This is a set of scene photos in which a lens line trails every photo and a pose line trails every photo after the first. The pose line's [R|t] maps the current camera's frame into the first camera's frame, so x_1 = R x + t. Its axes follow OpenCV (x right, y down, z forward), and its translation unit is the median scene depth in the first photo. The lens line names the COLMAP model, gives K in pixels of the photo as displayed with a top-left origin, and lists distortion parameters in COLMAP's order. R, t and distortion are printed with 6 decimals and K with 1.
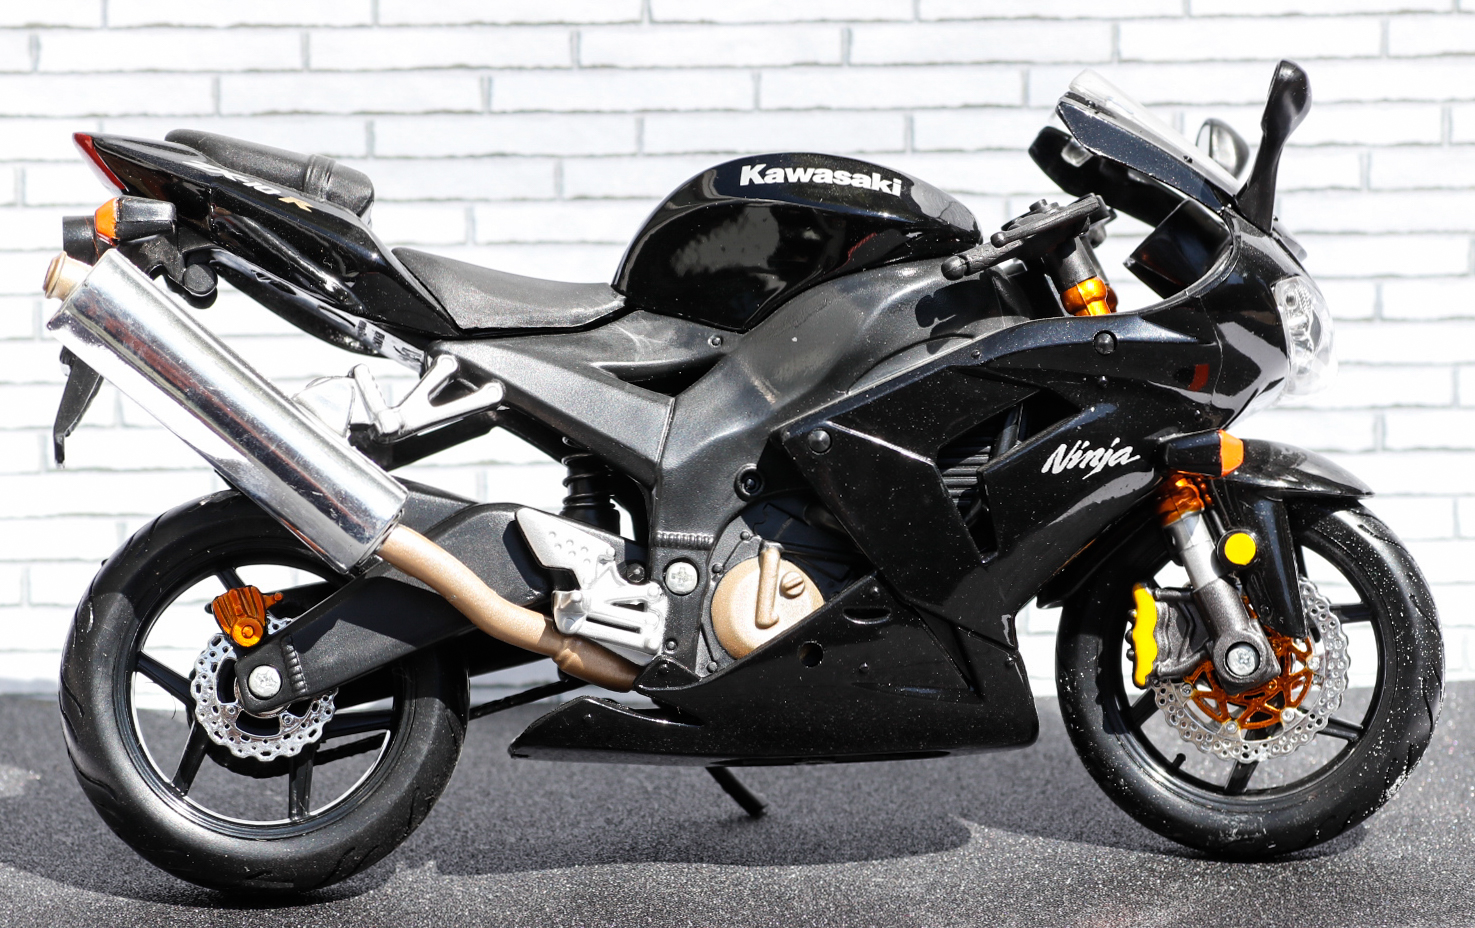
lens RADIAL K [[8152.2, 0, 737.5], [0, 8152.2, 464.0], [0, 0, 1]] dist [3.942049, 1.829733]
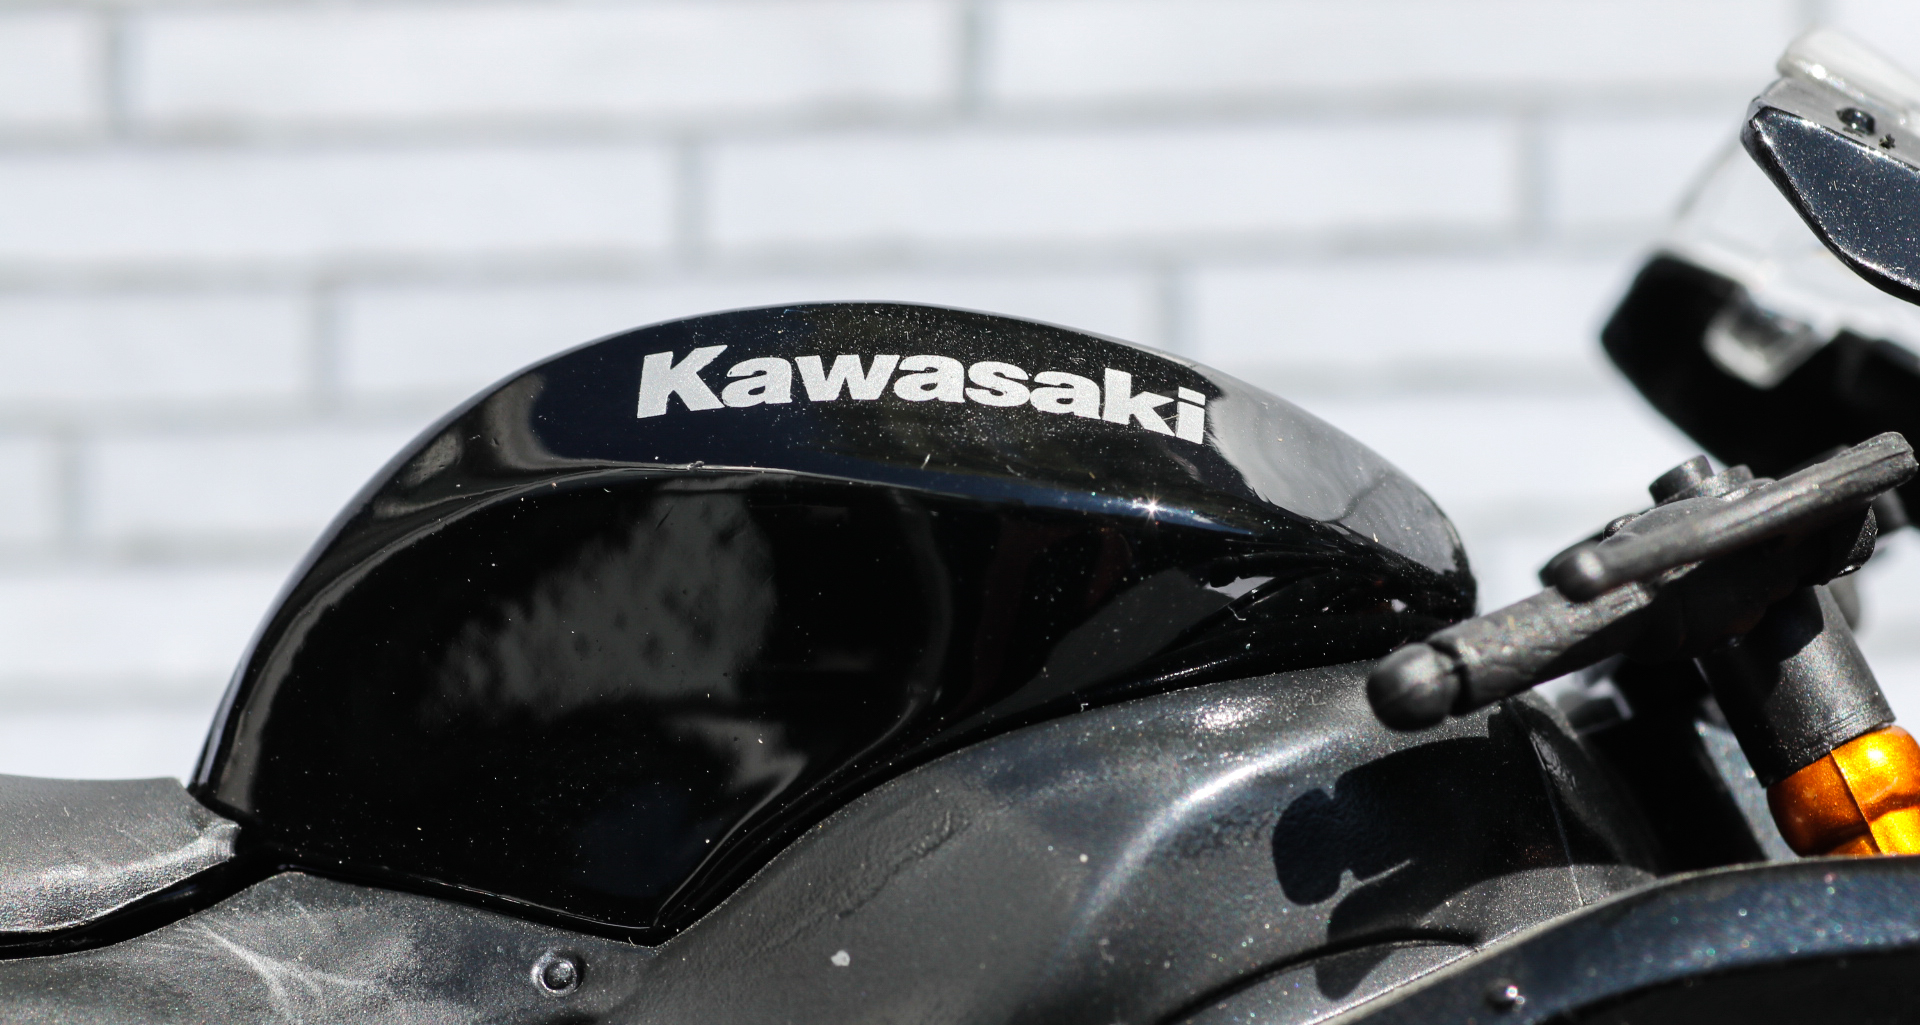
lens RADIAL K [[8155.1, 0, 960.0], [0, 8155.1, 512.5], [0, 0, 1]] dist [0.279238, 1.486482]
pose [[0.999304, -0.018133, 0.032600, 0.002229], [0.021000, 0.995730, -0.089891, -0.005287], [-0.030830, 0.090513, 0.995418, 0.719950]]
